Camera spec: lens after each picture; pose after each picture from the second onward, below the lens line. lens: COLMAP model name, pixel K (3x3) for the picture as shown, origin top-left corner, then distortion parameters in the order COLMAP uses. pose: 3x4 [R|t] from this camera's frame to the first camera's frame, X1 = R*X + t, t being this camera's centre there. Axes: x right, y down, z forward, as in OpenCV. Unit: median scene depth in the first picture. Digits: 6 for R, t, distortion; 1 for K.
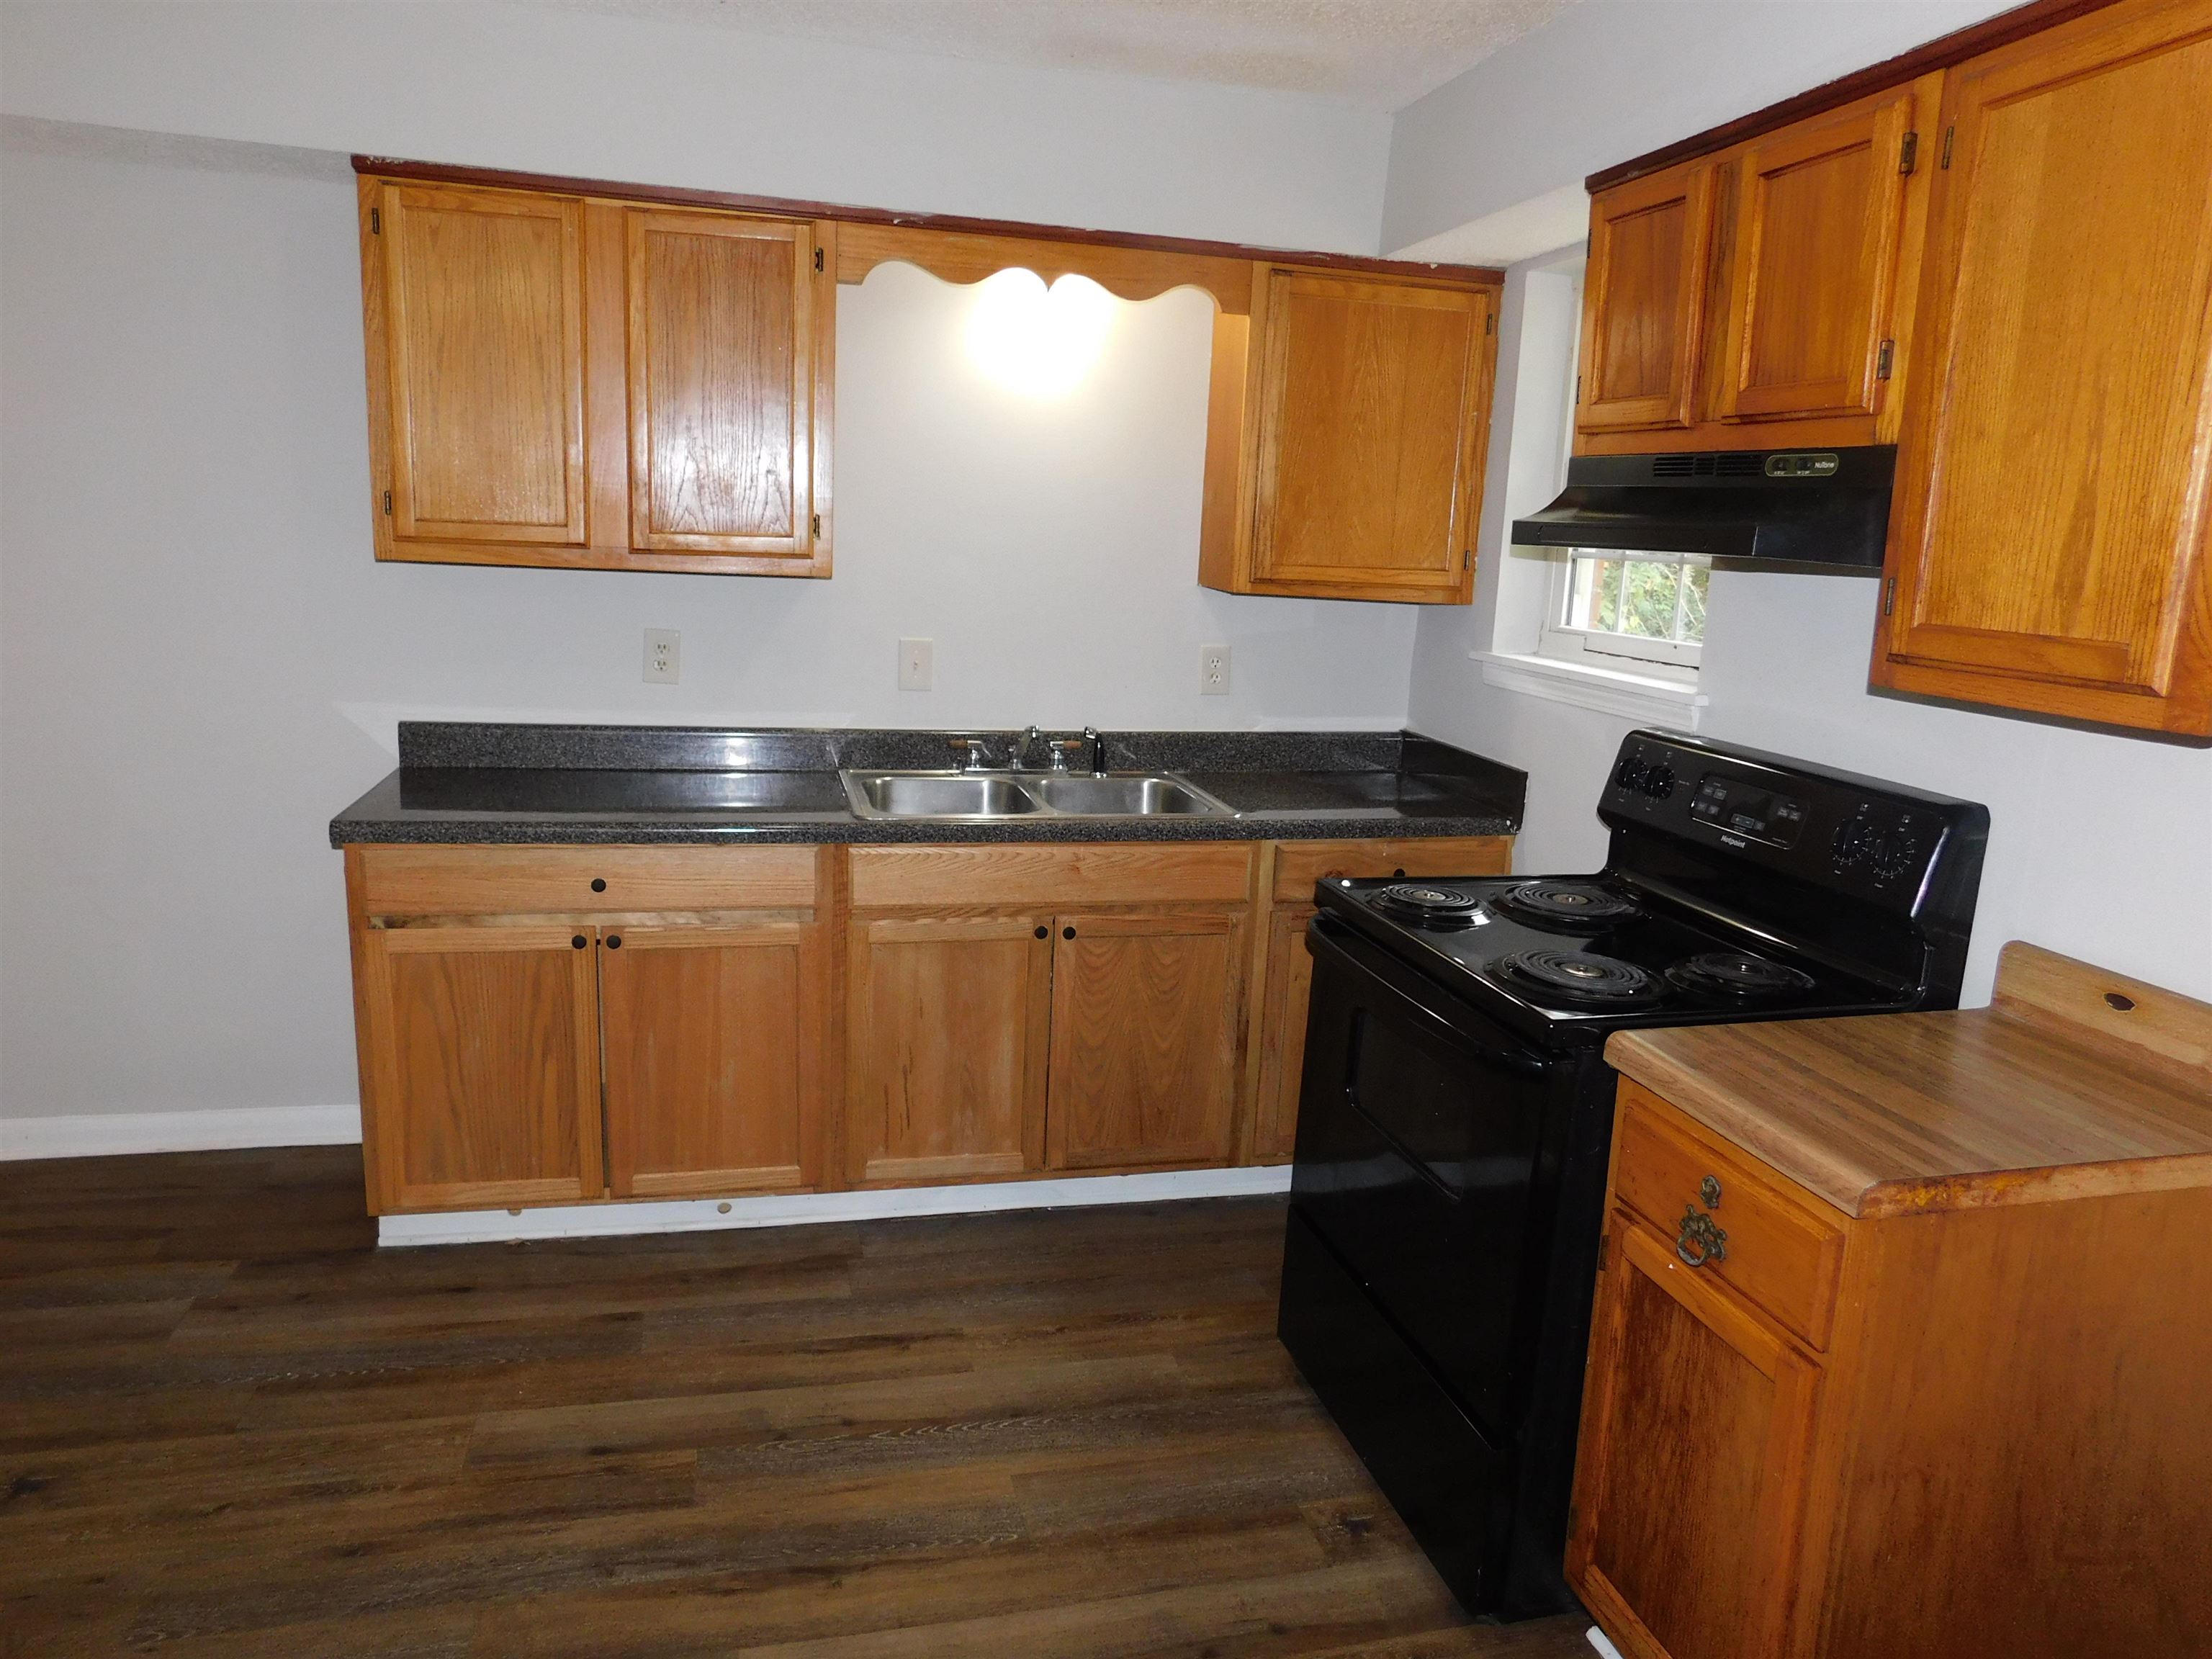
lens RADIAL K [[1458.7, 0, 1112.4], [0, 1458.7, 809.8], [0, 0, 1]] dist [-0.050735, 0.051829]
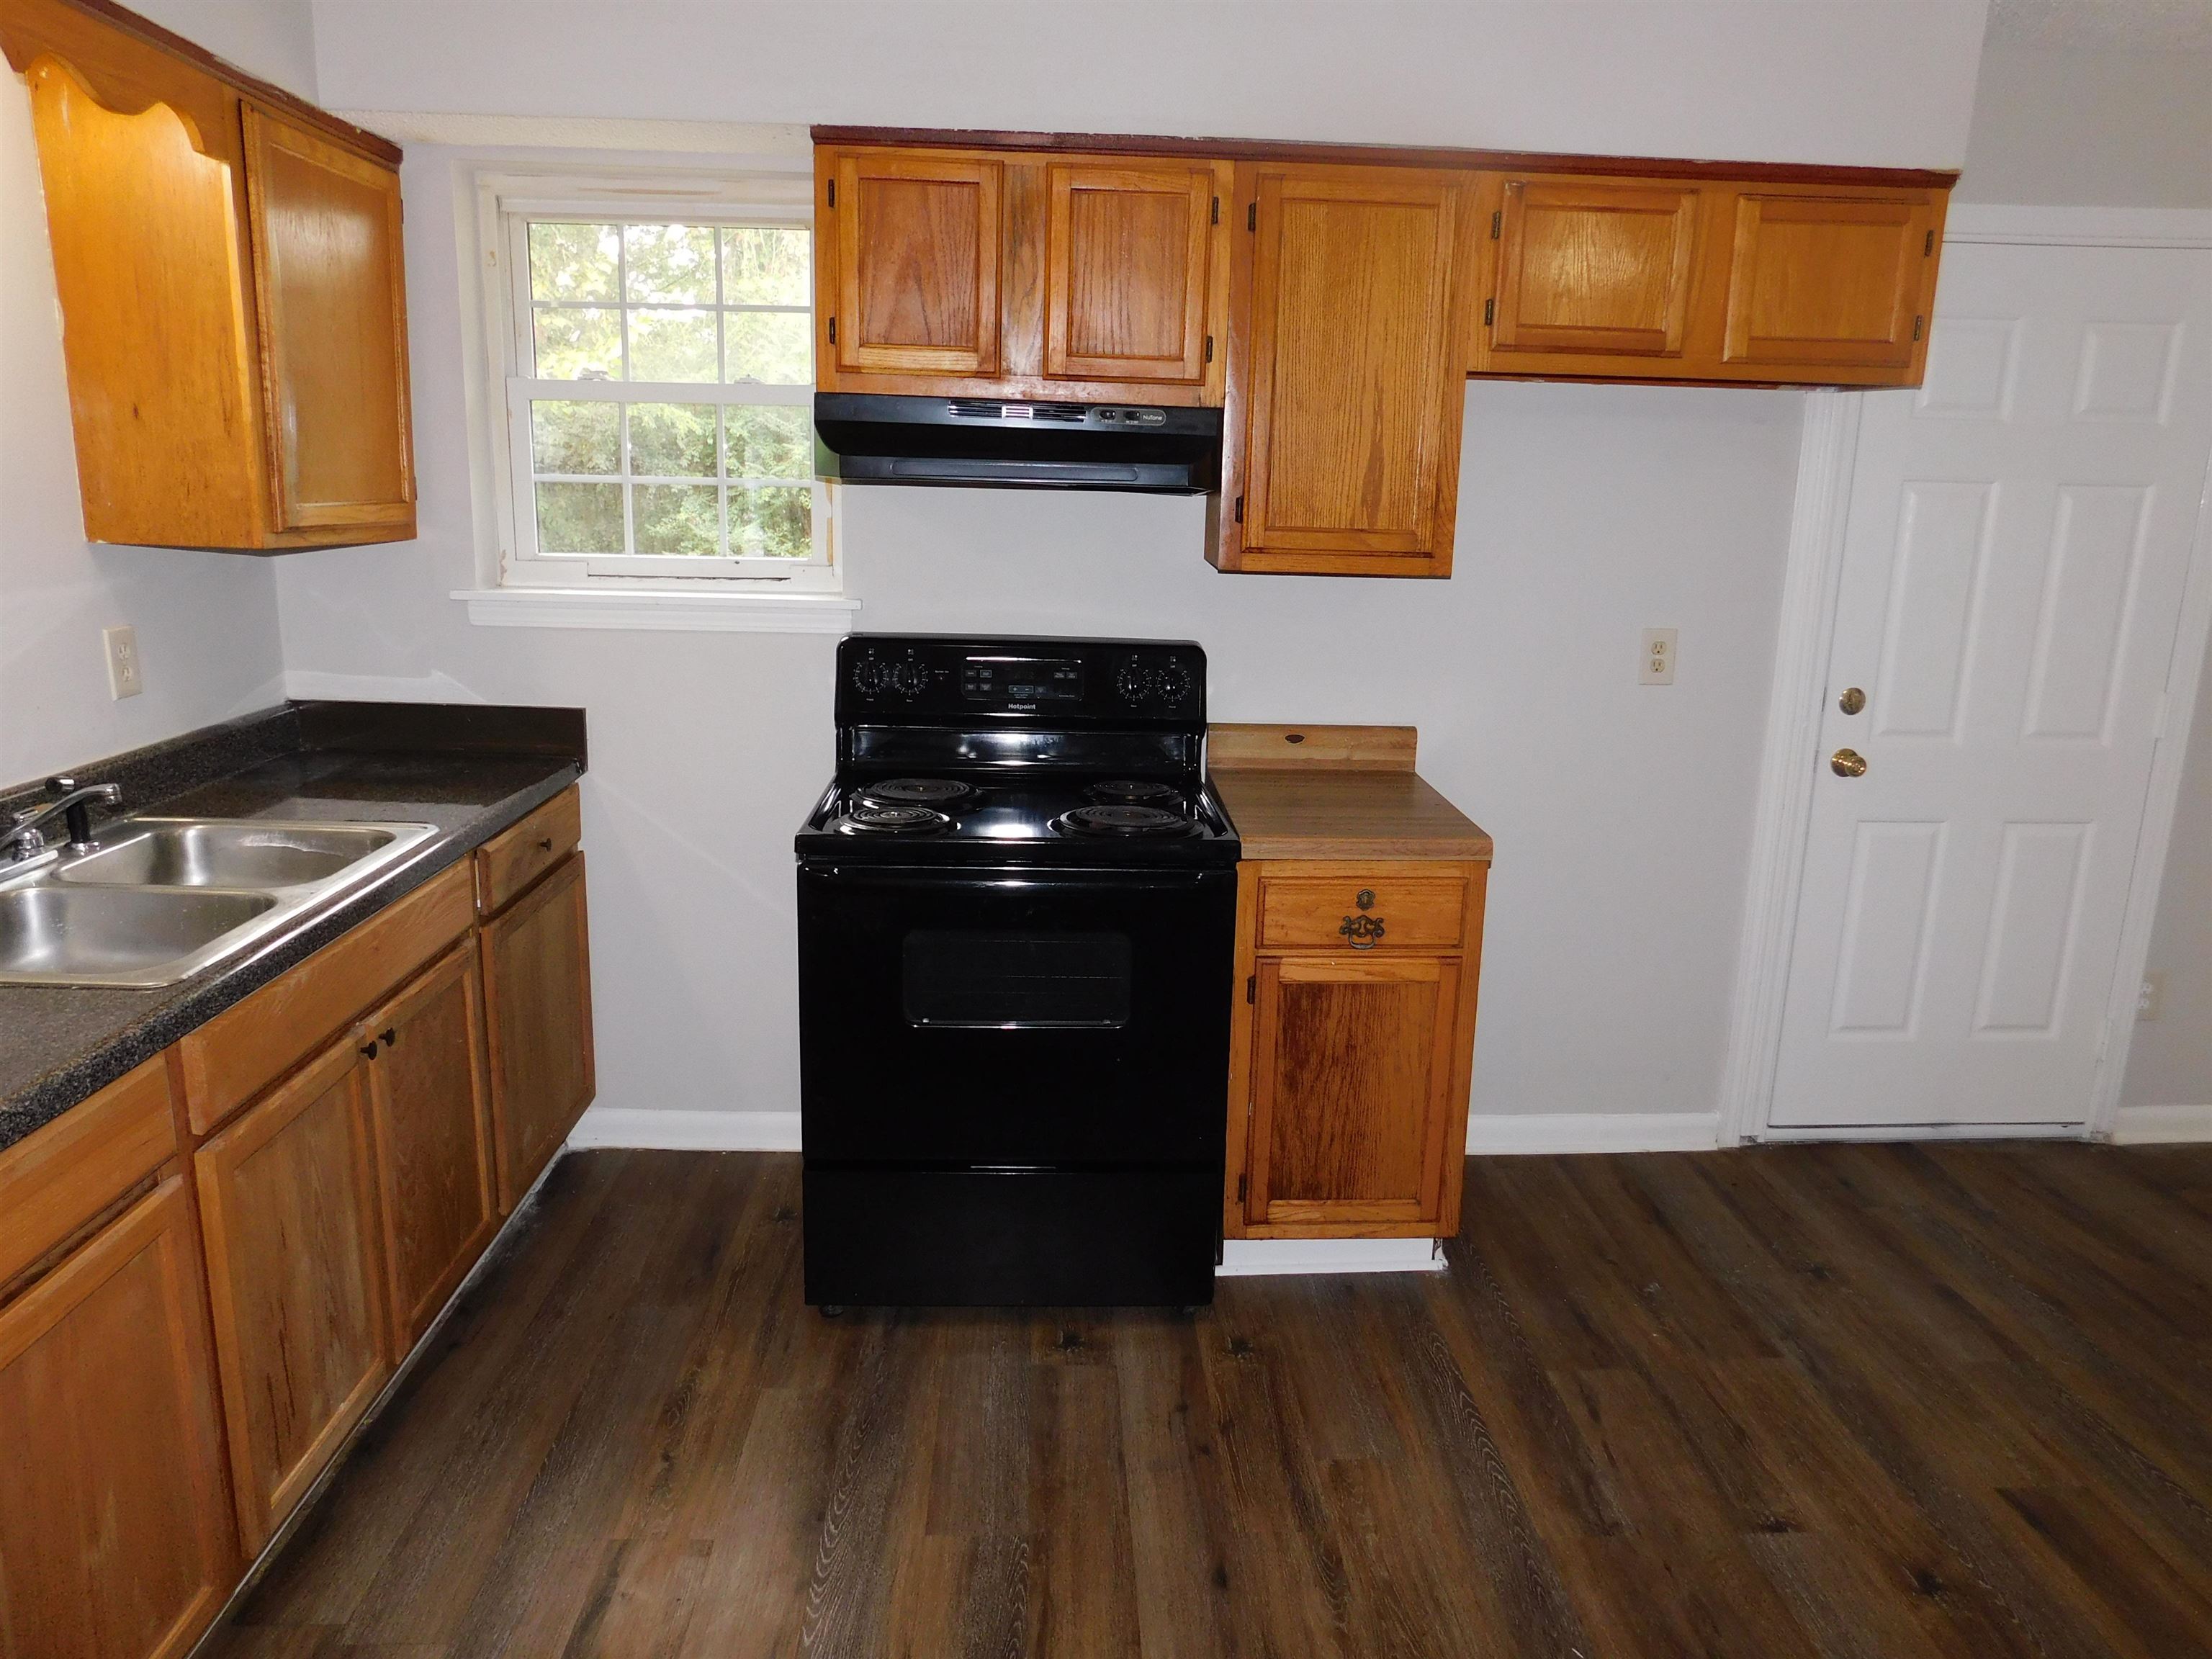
lens RADIAL K [[1458.7, 0, 1099.7], [0, 1458.7, 813.2], [0, 0, 1]] dist [-0.050735, 0.051829]
pose [[0.215610, -0.252544, 0.943257, -1.022054], [0.170558, 0.960868, 0.218273, -0.201656], [-0.961469, 0.113818, 0.250246, 0.799443]]
